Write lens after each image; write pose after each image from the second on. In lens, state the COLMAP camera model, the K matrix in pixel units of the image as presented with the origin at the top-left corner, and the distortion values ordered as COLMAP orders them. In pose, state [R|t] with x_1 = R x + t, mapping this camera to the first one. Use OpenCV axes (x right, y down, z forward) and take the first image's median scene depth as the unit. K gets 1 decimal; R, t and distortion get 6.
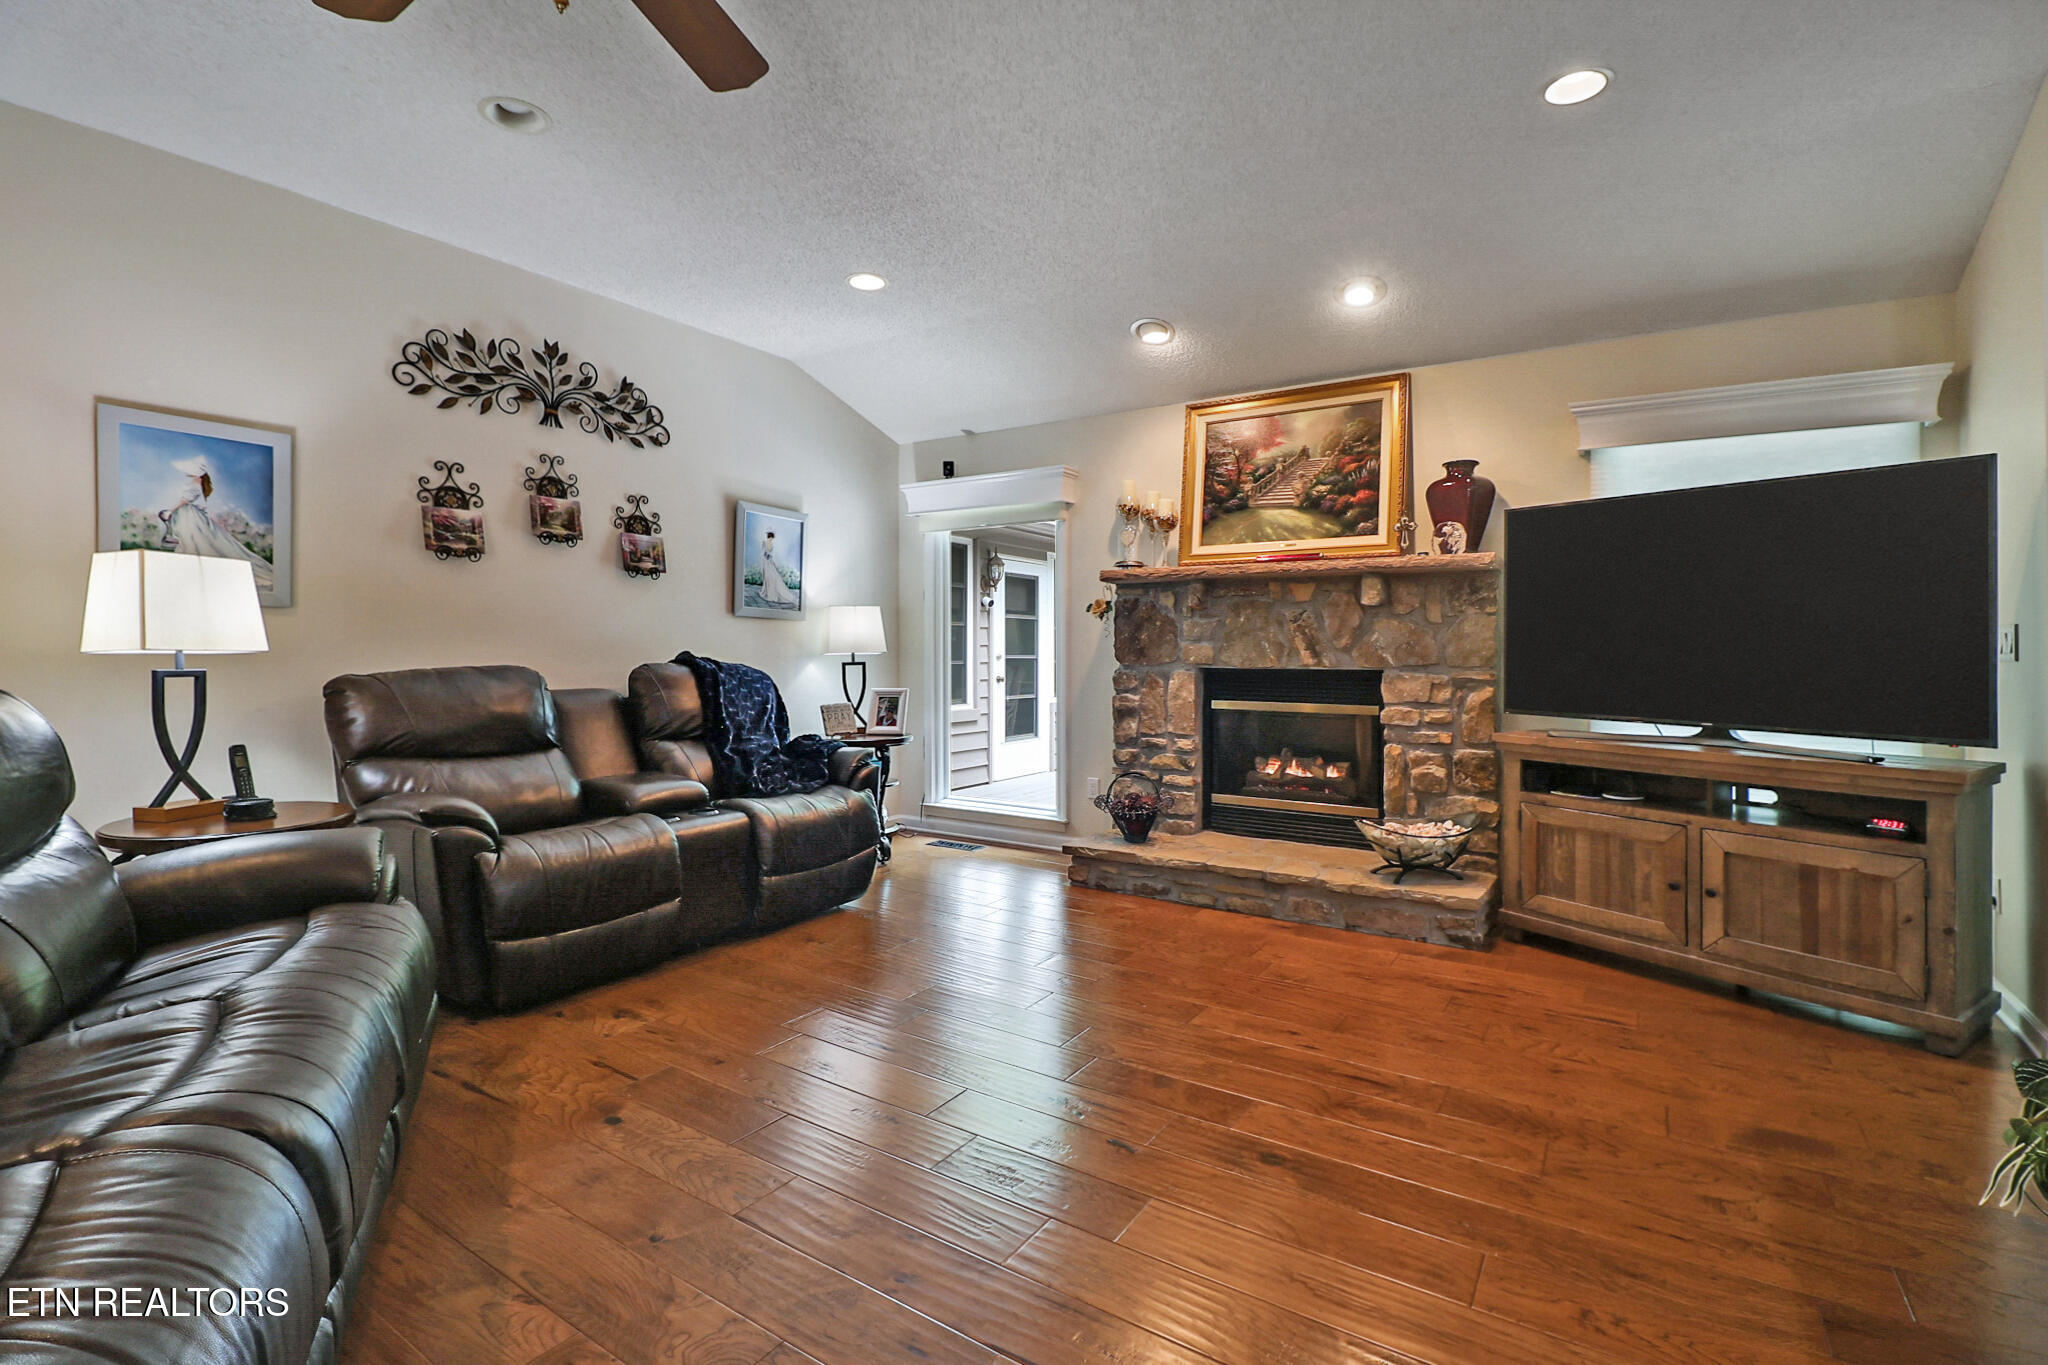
lens RADIAL K [[948.7, 0, 999.8], [0, 948.7, 642.7], [0, 0, 1]] dist [-0.018812, -0.001086]
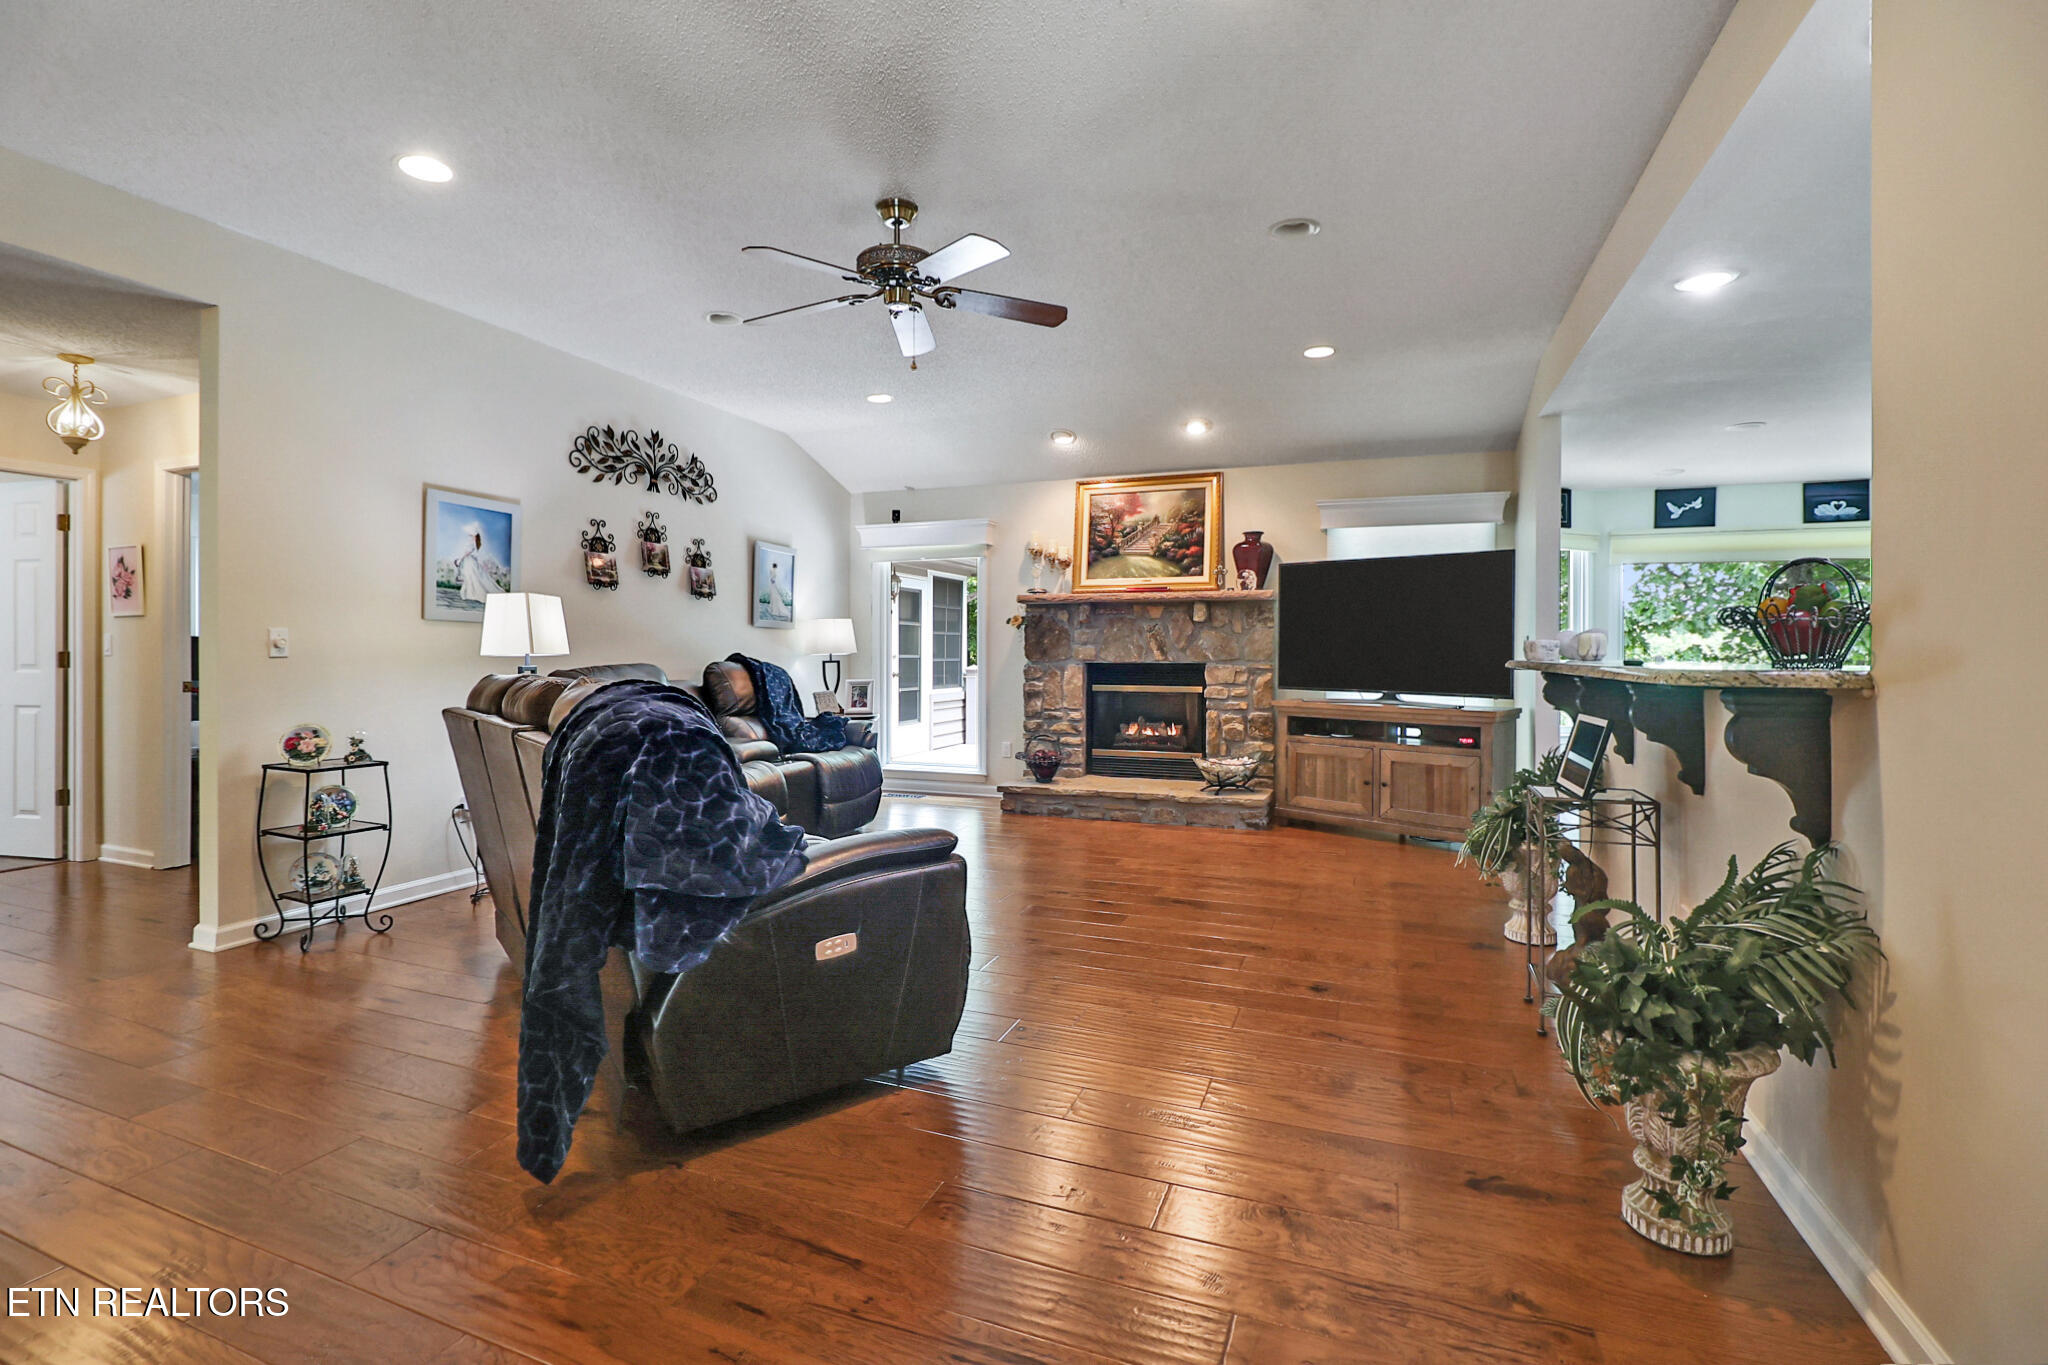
lens RADIAL K [[948.7, 0, 1010.1], [0, 948.7, 668.8], [0, 0, 1]] dist [-0.018812, -0.001086]
pose [[0.974708, -0.008024, 0.223338, -0.262770], [0.001950, 0.999623, 0.027404, -0.005021], [-0.223474, -0.026276, 0.974356, -0.457795]]
